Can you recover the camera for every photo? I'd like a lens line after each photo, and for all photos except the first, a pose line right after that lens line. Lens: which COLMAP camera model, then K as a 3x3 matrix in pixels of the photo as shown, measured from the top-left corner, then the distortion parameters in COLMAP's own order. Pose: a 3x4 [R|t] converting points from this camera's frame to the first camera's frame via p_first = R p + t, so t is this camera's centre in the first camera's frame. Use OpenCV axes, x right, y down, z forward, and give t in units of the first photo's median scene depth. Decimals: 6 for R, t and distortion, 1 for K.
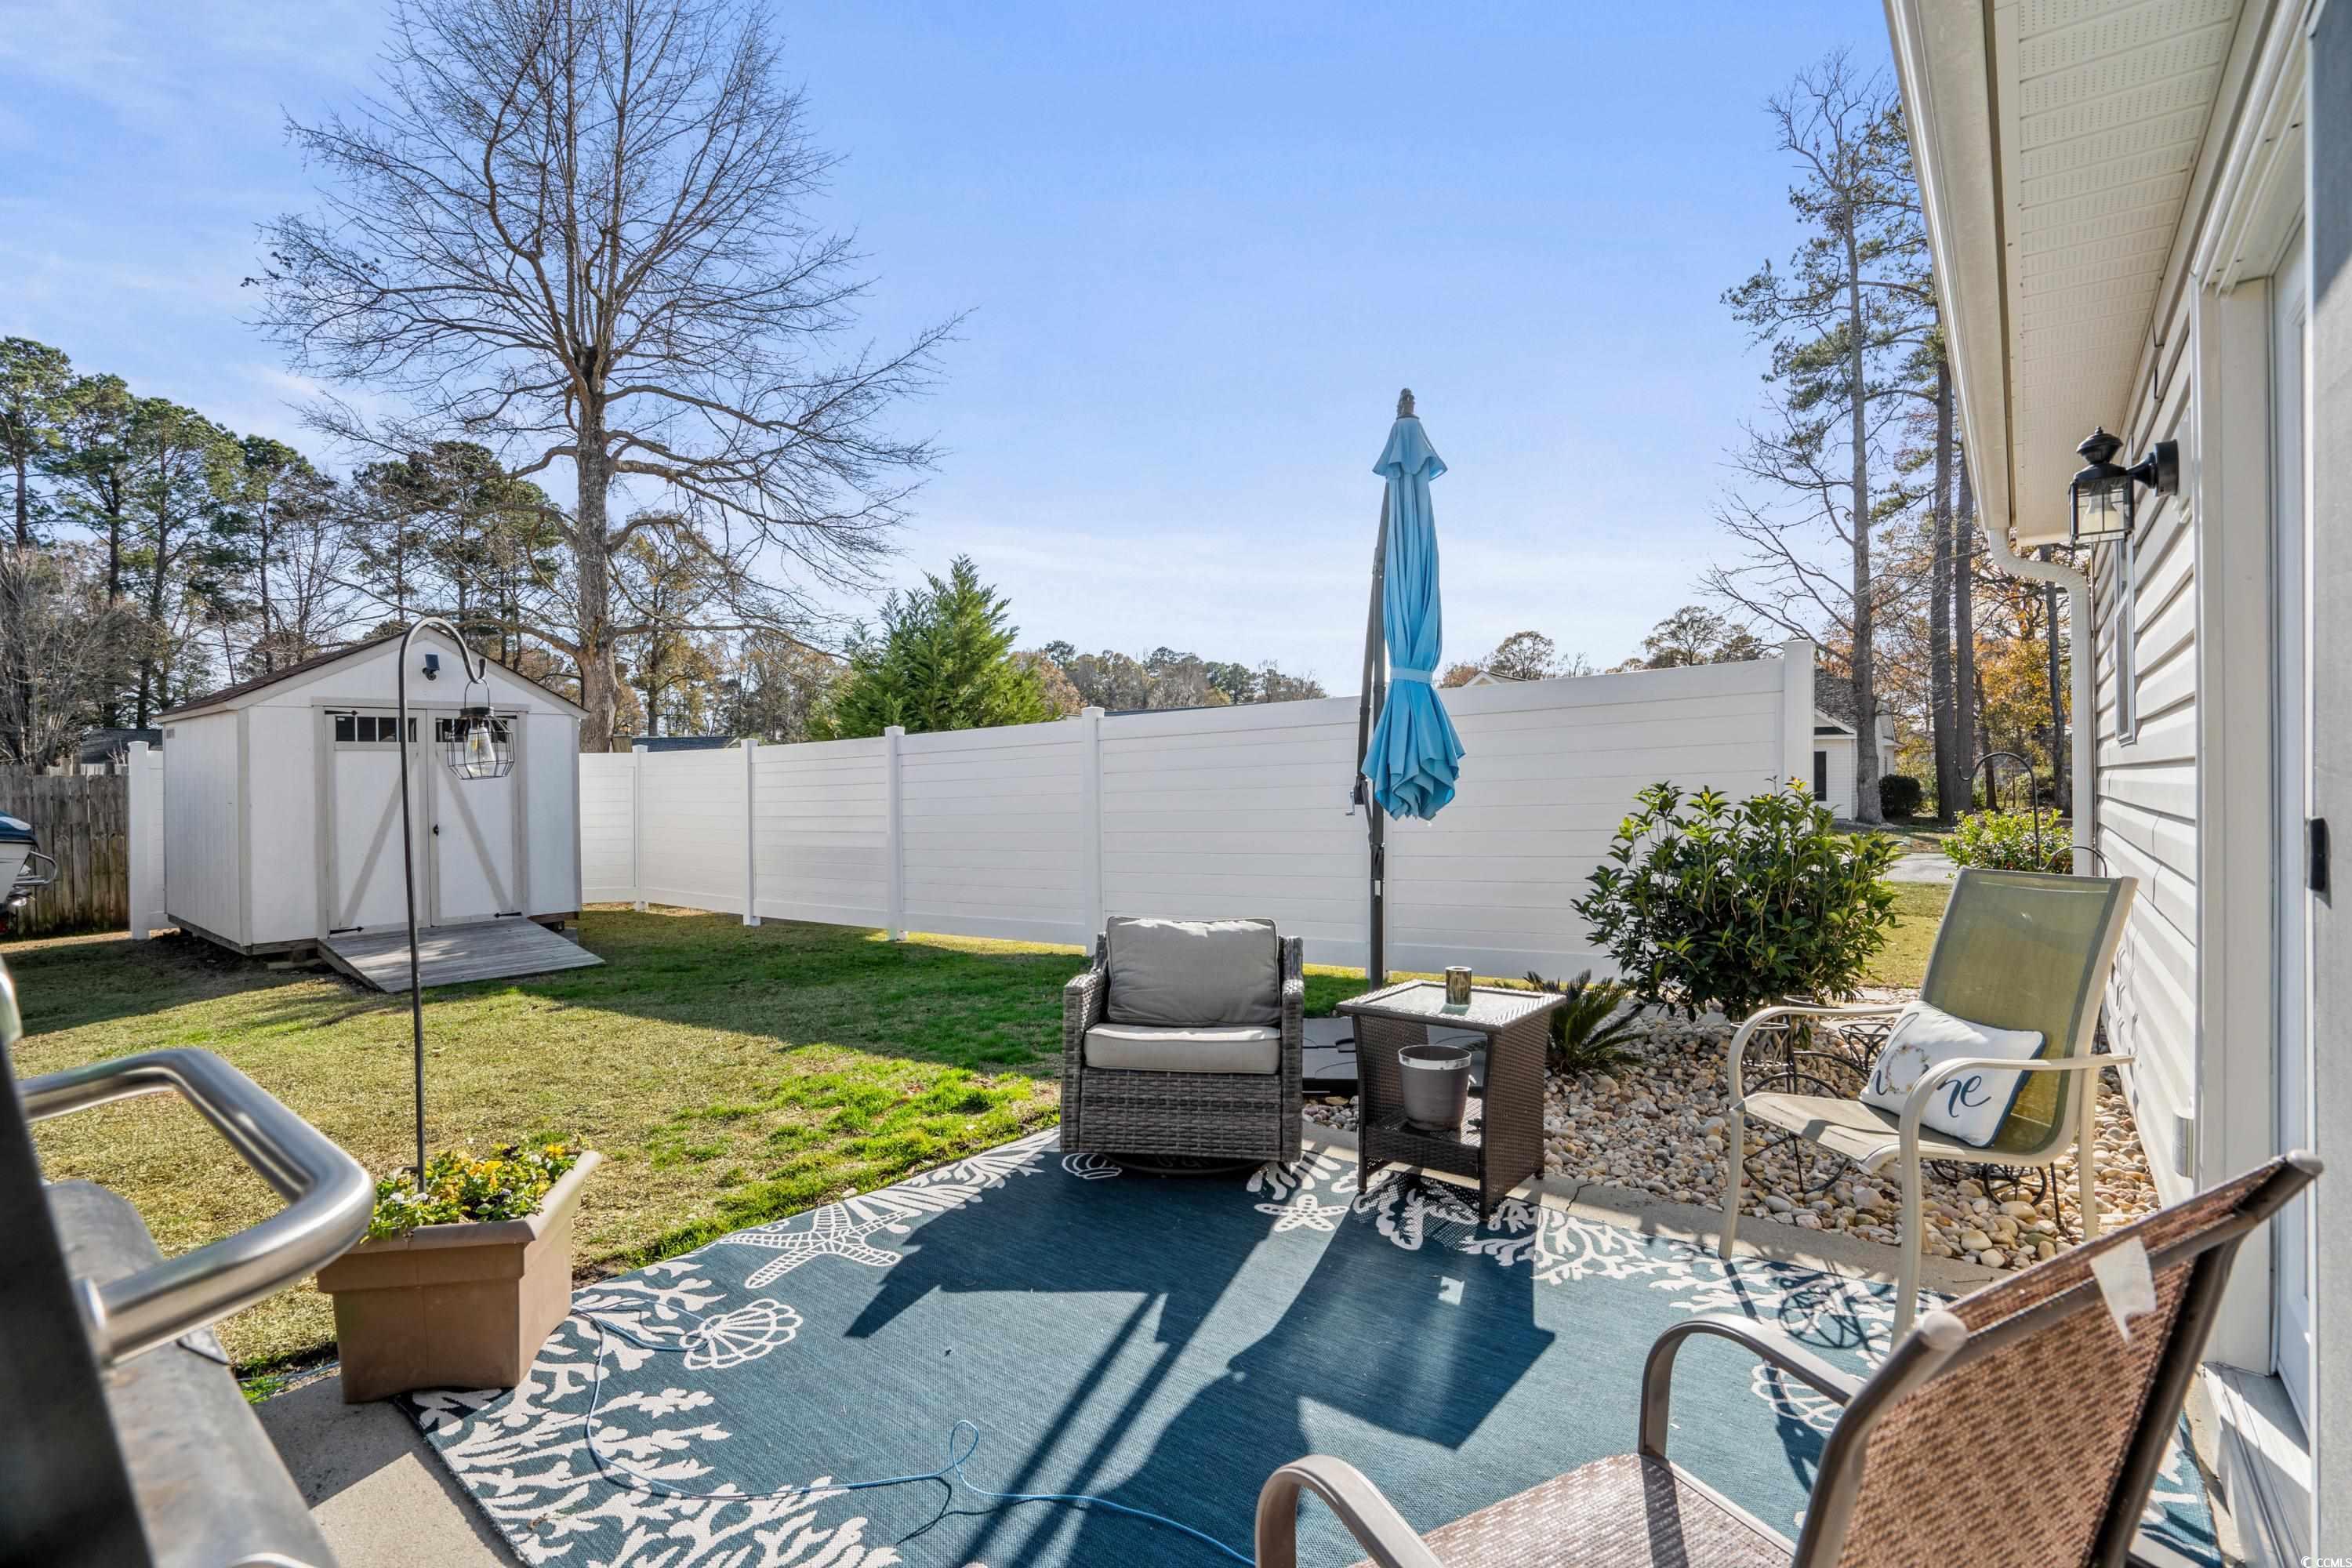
lens RADIAL K [[1063.5, 0, 1155.8], [0, 1063.5, 792.4], [0, 0, 1]] dist [-0.025997, 0.004036]
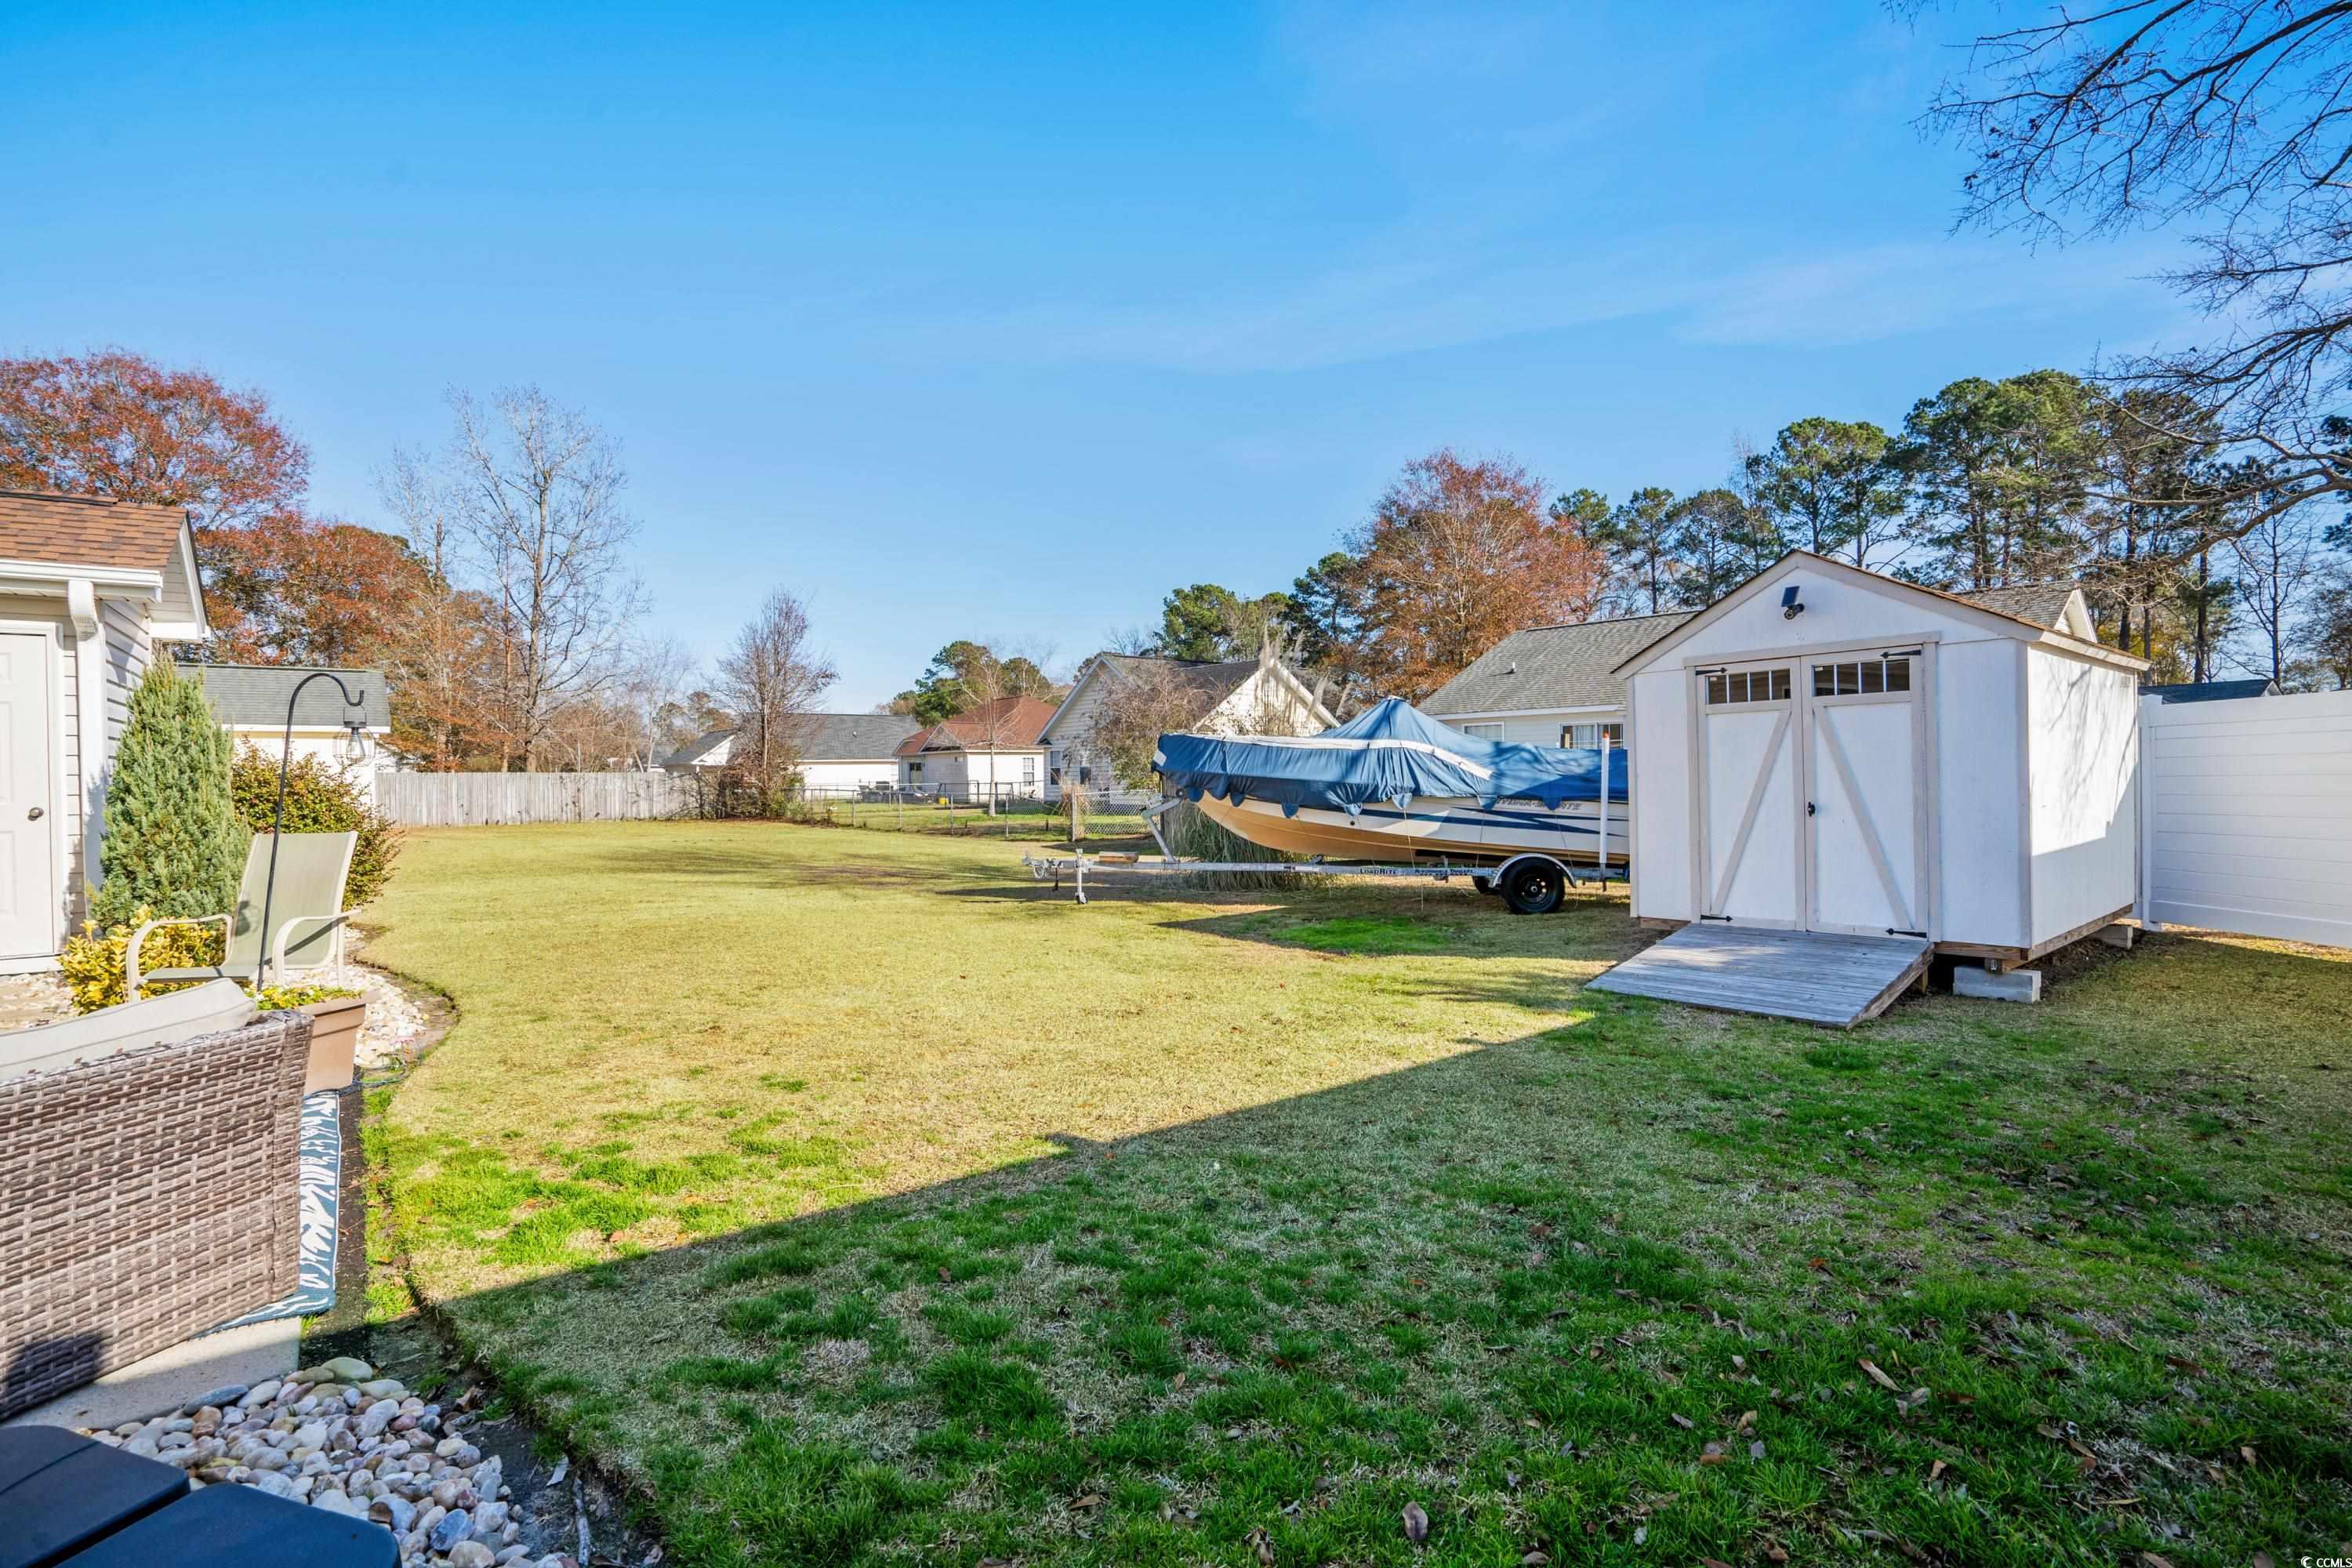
lens RADIAL K [[1063.5, 0, 1192.8], [0, 1063.5, 788.1], [0, 0, 1]] dist [-0.025997, 0.004036]
pose [[-0.197566, 0.016644, -0.980148, 0.657835], [0.012655, 0.999816, 0.014427, 0.011488], [0.980208, -0.009553, -0.197740, 2.664037]]
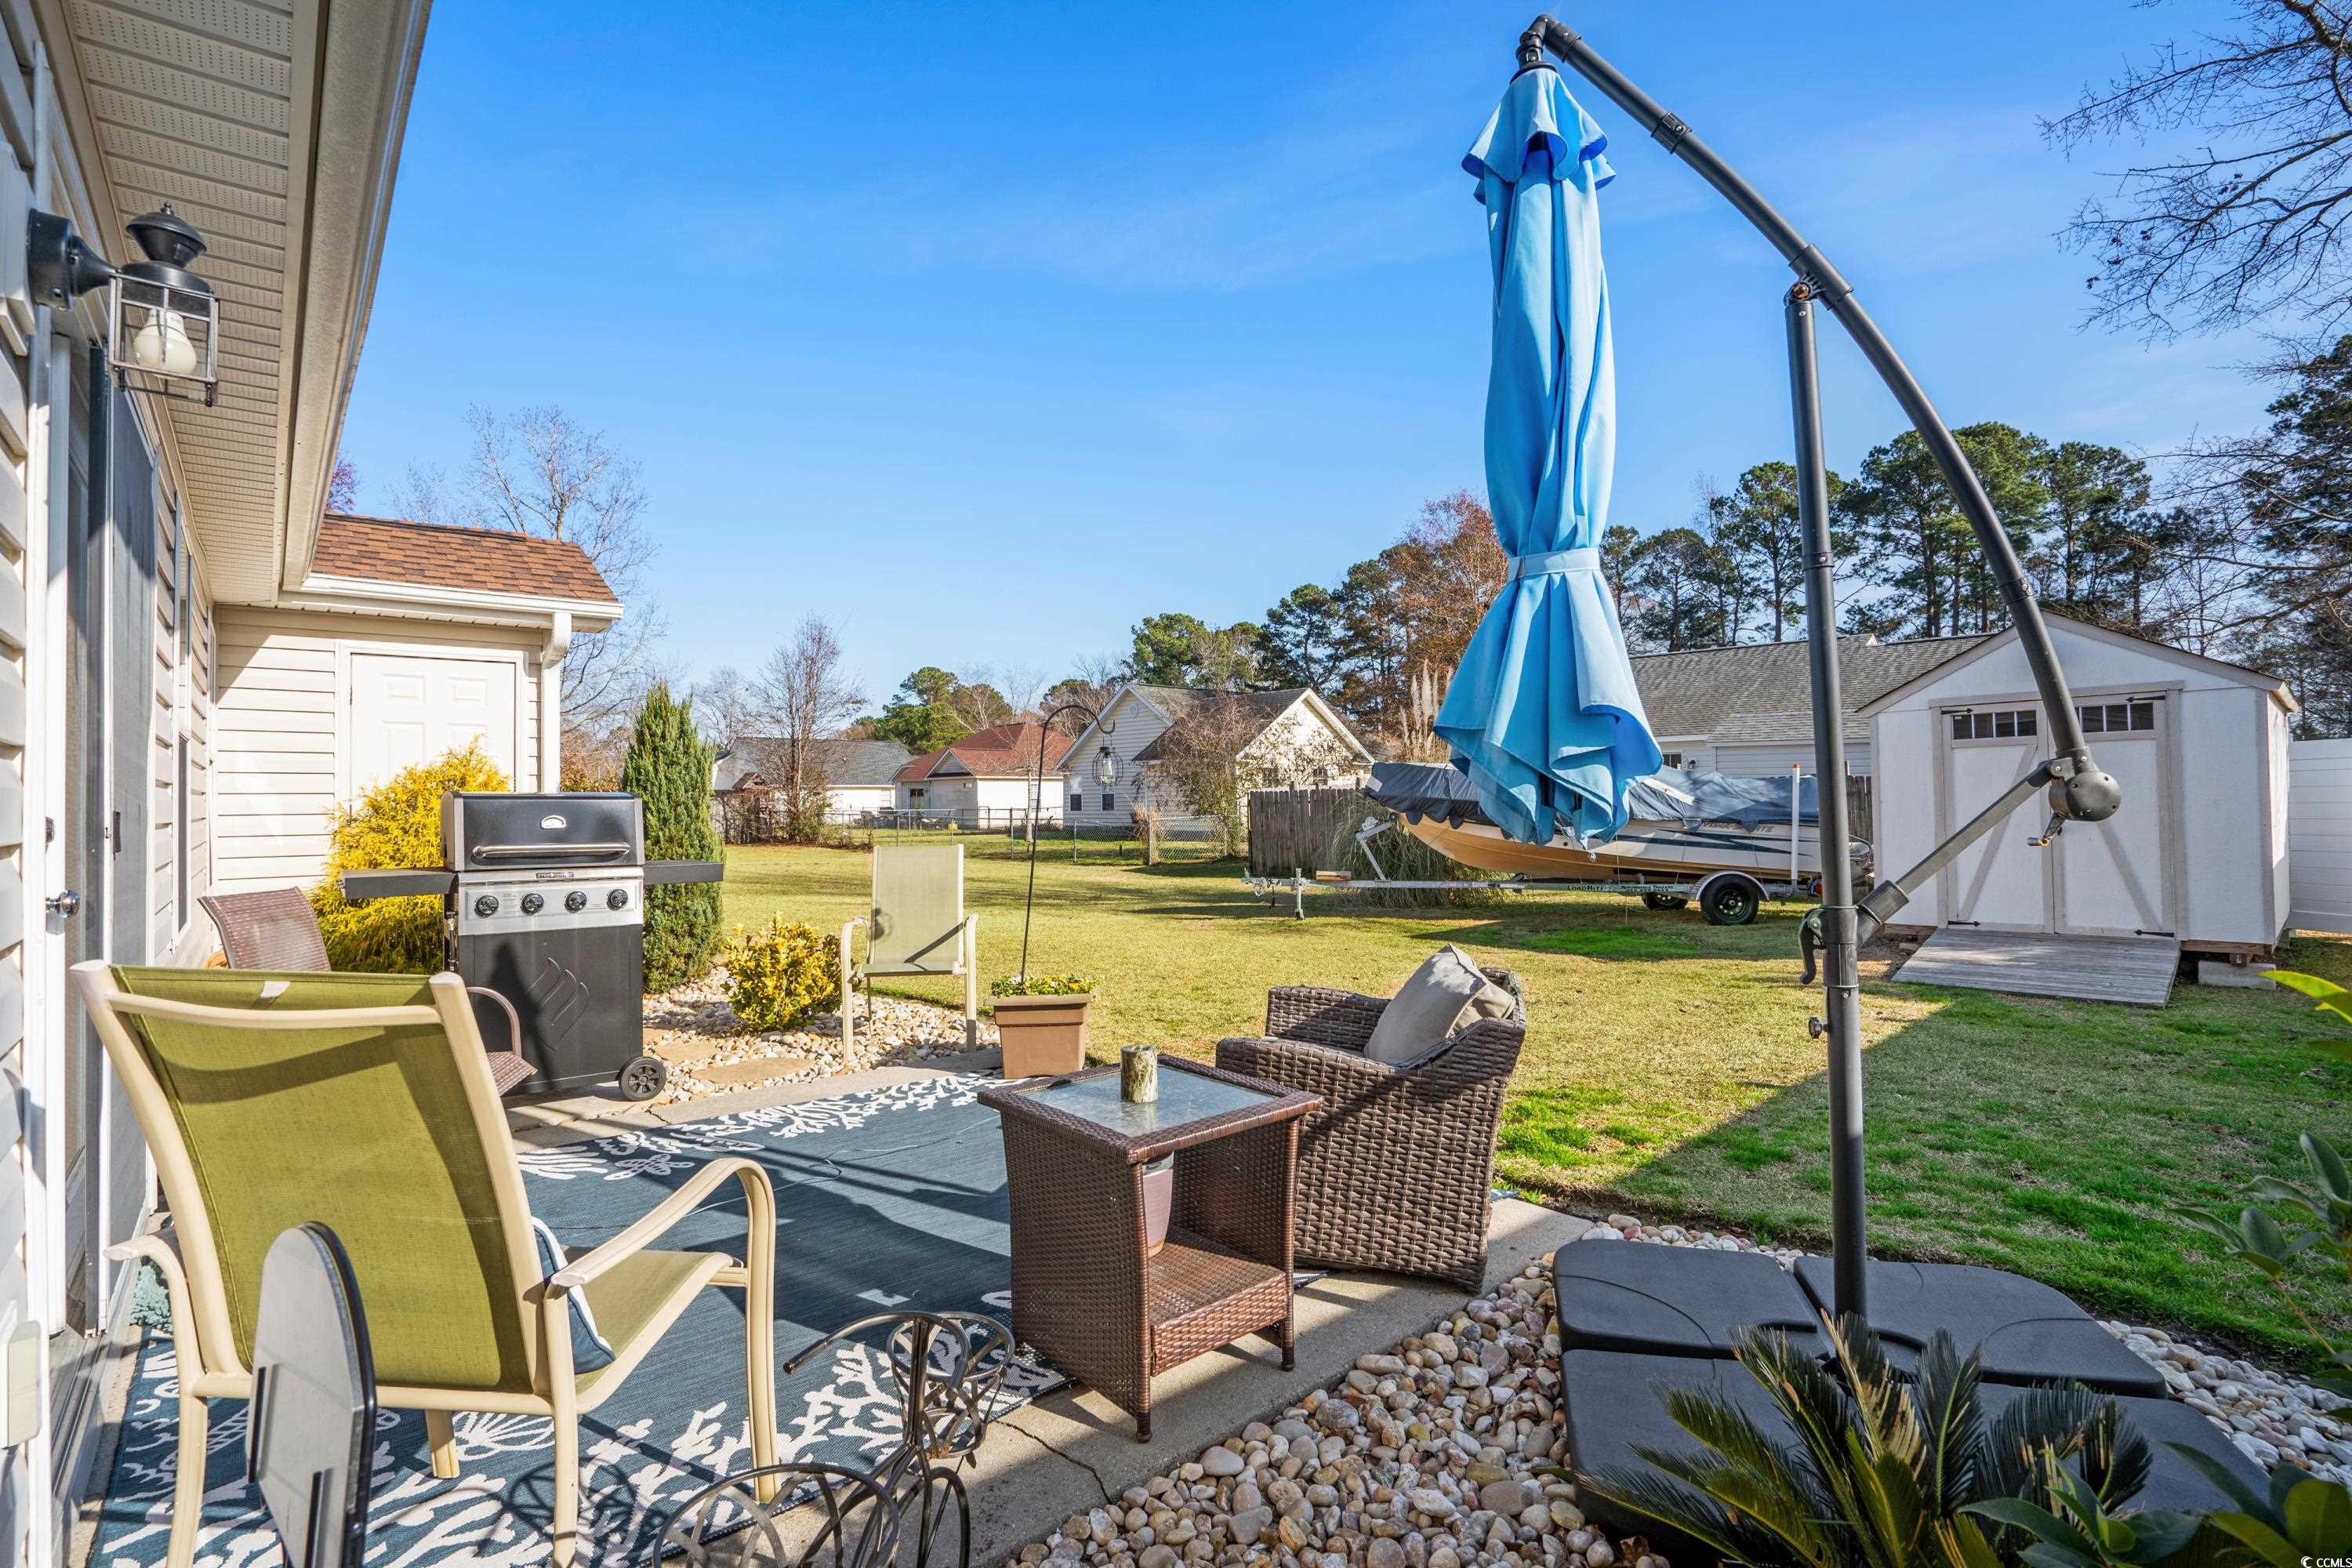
lens RADIAL K [[1063.5, 0, 1198.3], [0, 1063.5, 790.7], [0, 0, 1]] dist [-0.025997, 0.004036]
pose [[-0.147565, -0.007036, -0.989027, 1.248102], [0.008921, 0.999925, -0.008444, 0.011518], [0.989012, -0.010069, -0.147491, 1.484876]]
